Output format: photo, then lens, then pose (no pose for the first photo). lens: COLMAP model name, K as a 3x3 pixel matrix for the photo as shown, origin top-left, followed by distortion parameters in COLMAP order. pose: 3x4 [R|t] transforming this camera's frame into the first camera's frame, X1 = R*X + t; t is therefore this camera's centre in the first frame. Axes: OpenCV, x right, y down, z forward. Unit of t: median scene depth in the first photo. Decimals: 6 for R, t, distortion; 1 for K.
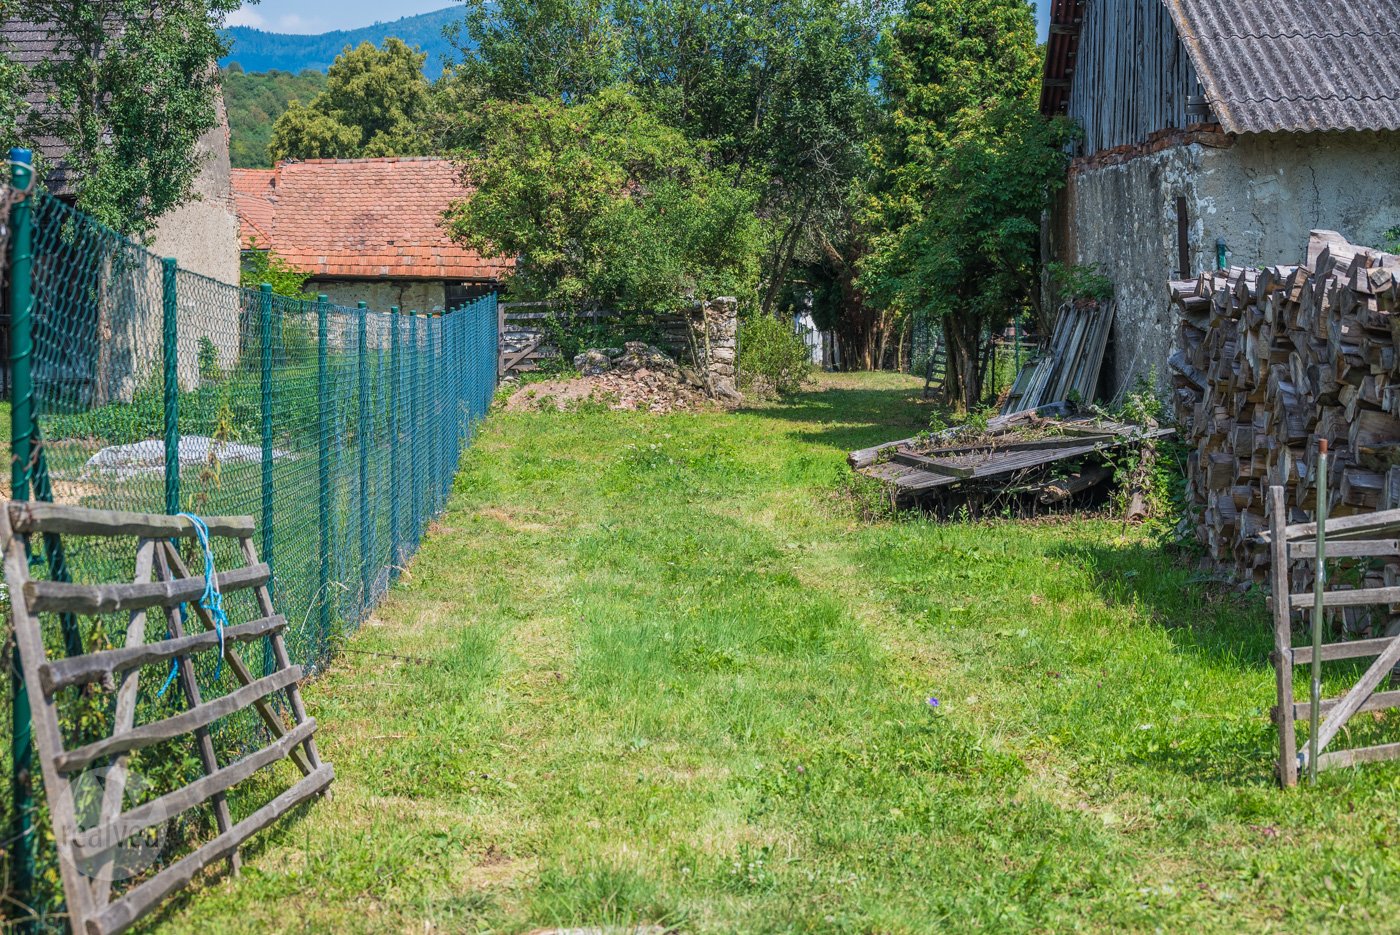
lens RADIAL K [[3004.2, 0, 700.0], [0, 3004.2, 467.5], [0, 0, 1]] dist [-0.005945, -0.194260]
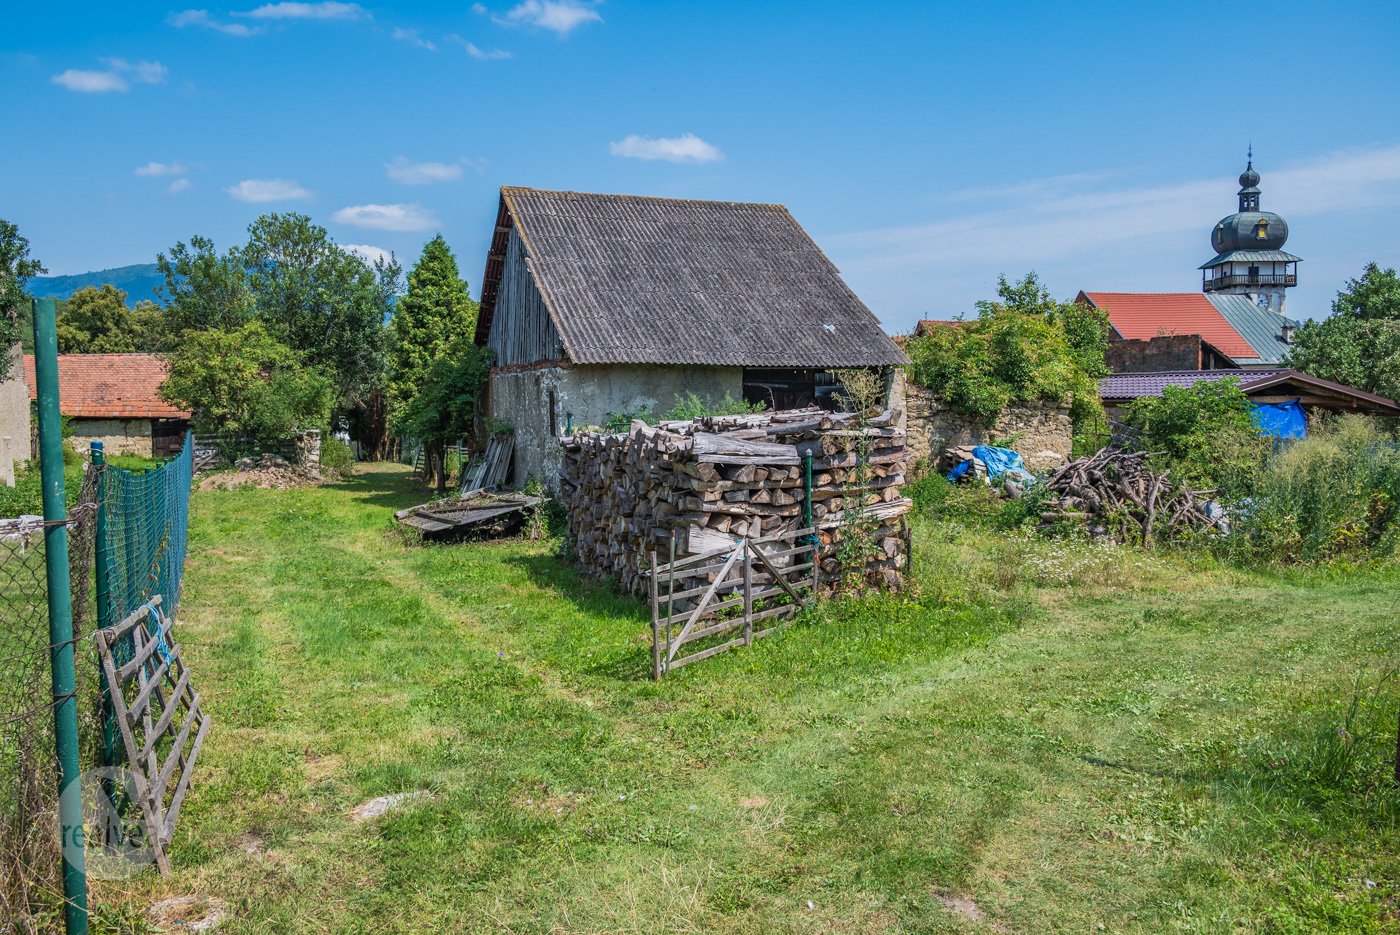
lens RADIAL K [[1523.4, 0, 700.0], [0, 1523.4, 467.5], [0, 0, 1]] dist [0.012050, 0.013142]
pose [[0.863928, -0.048139, 0.501310, -0.287941], [-0.008659, 0.993854, 0.110358, -0.150235], [-0.503541, -0.099682, 0.858201, -0.006590]]
